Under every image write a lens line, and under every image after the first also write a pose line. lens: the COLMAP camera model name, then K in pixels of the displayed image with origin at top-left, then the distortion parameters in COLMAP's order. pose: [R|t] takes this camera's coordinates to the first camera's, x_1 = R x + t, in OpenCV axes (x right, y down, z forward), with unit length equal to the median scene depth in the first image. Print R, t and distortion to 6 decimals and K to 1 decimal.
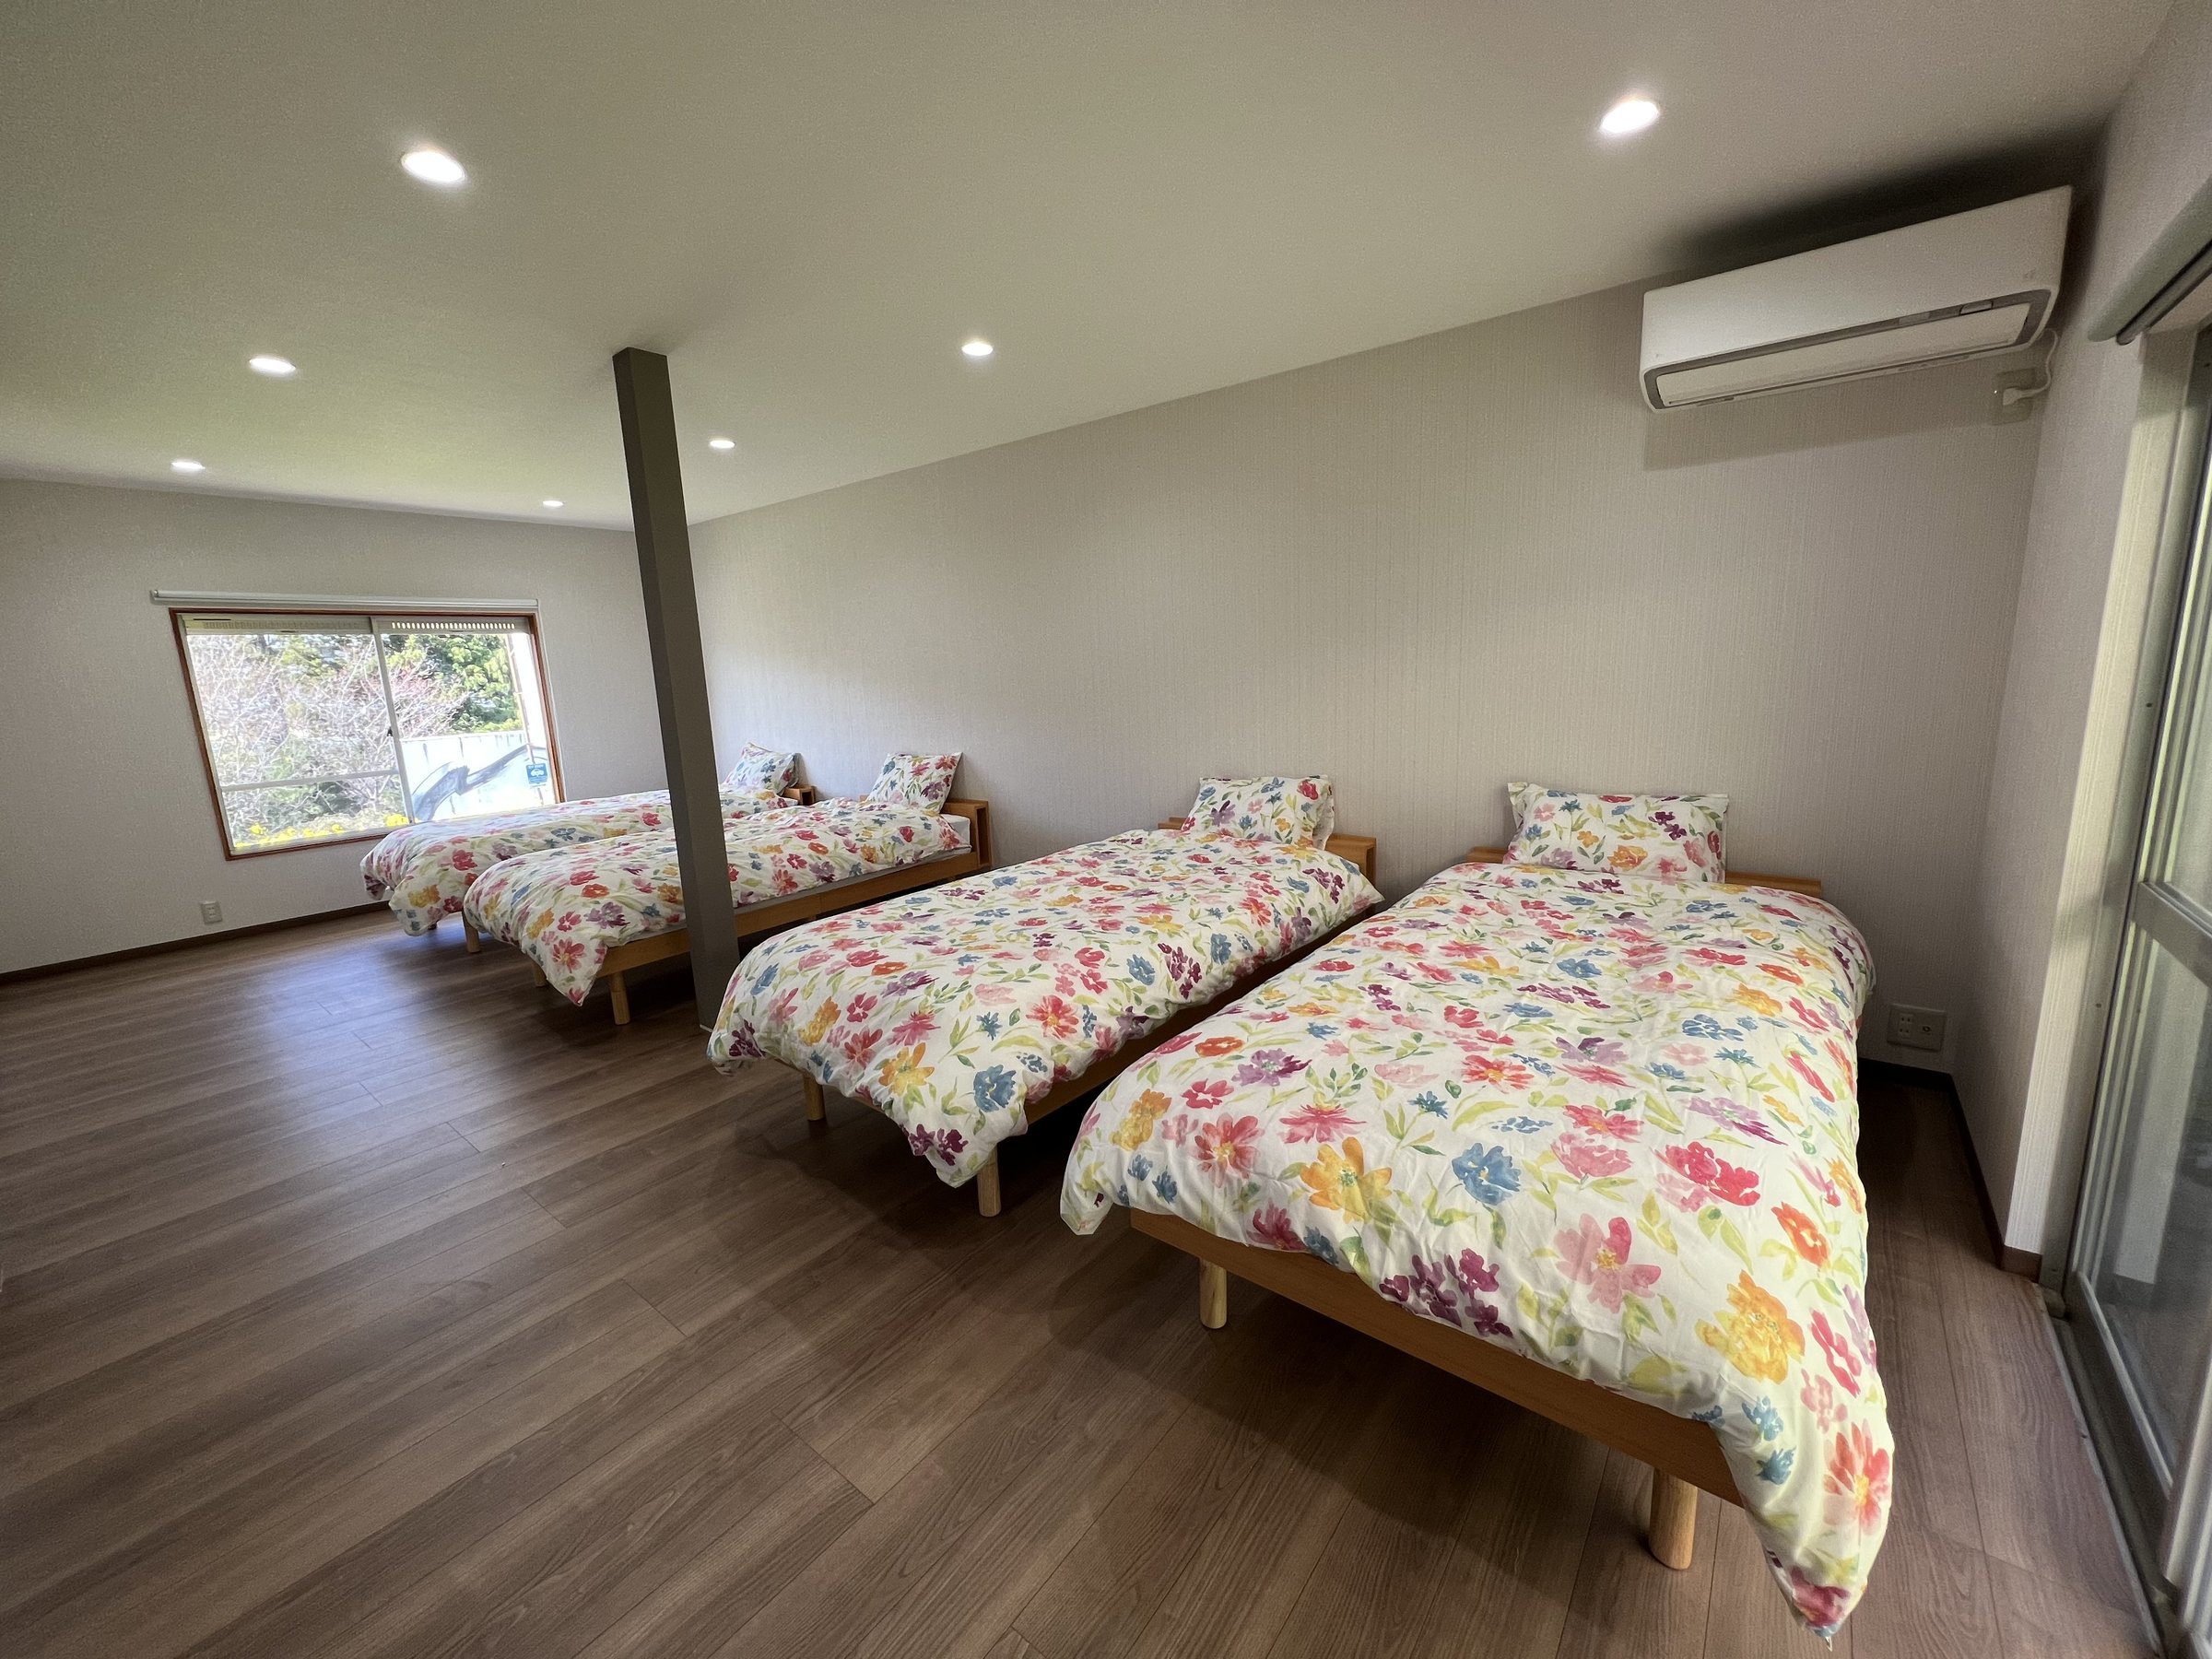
lens RADIAL K [[884.2, 0, 1102.1], [0, 884.2, 827.1], [0, 0, 1]] dist [-0.001494, -0.000067]
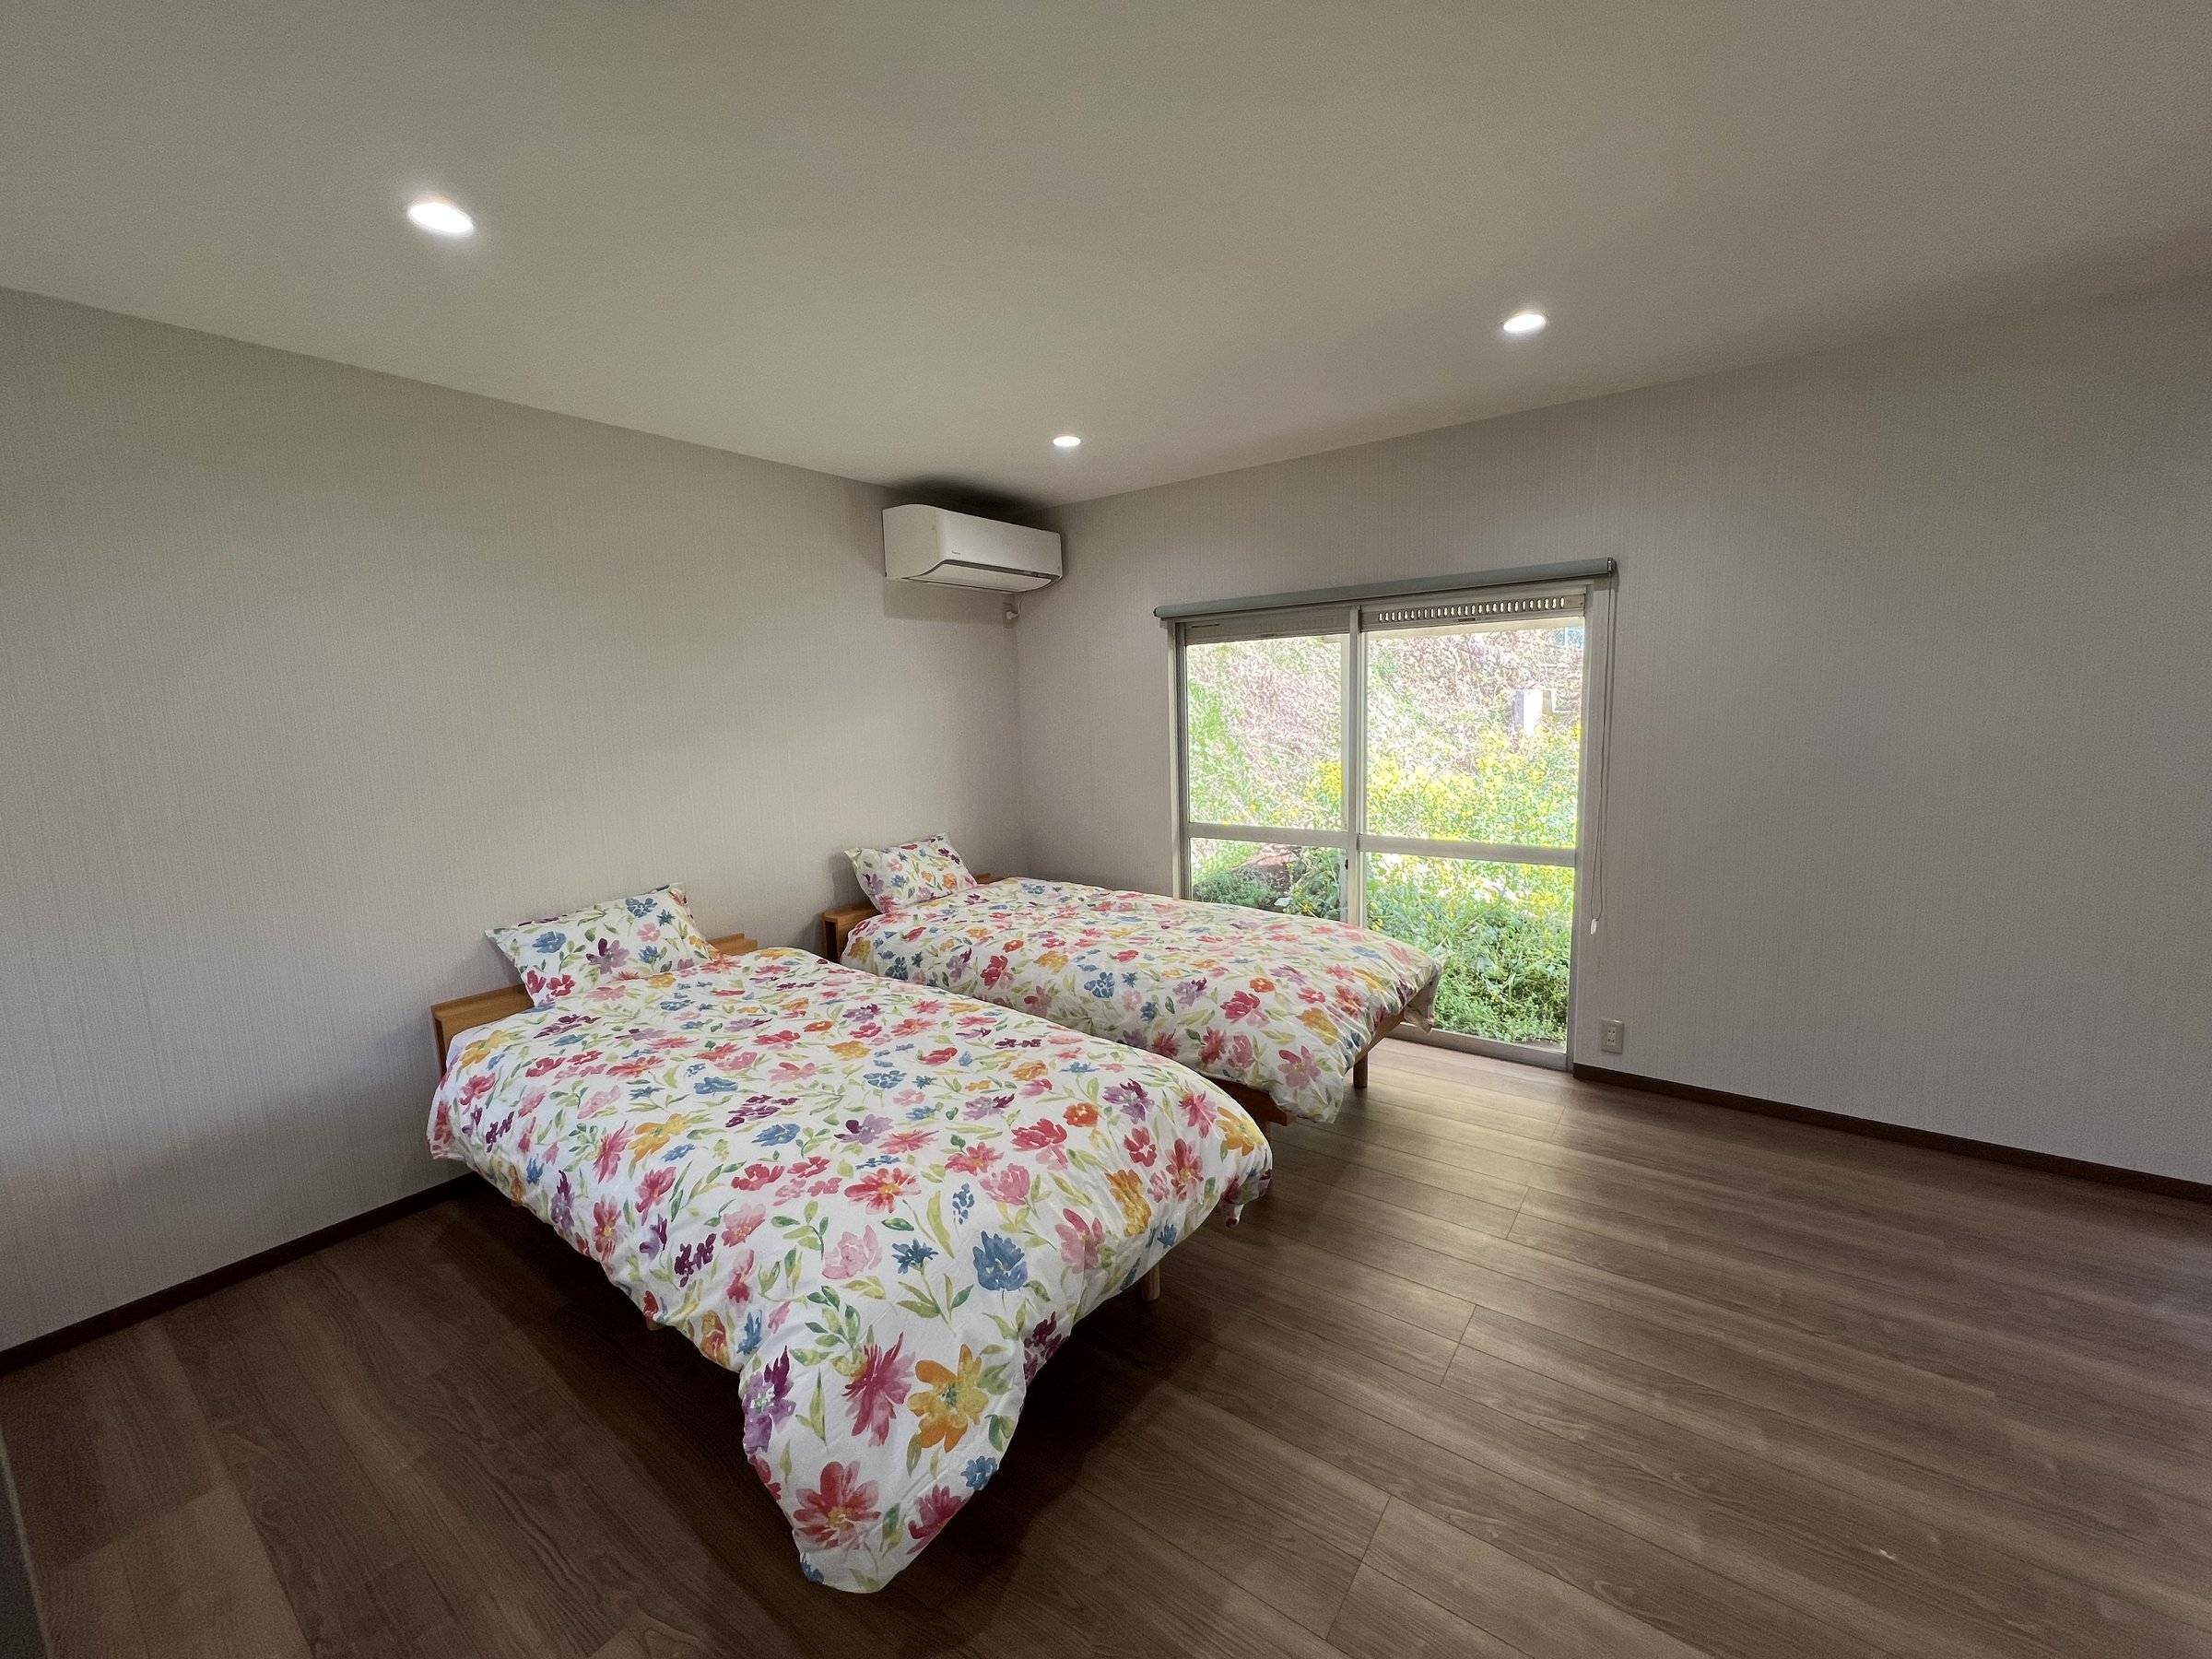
lens RADIAL K [[884.2, 0, 1106.5], [0, 884.2, 824.6], [0, 0, 1]] dist [-0.001494, -0.000067]
pose [[-0.045794, -0.093604, 0.994556, -0.980147], [0.213698, 0.971635, 0.101287, -0.171464], [-0.975826, 0.217173, -0.024492, 0.888886]]
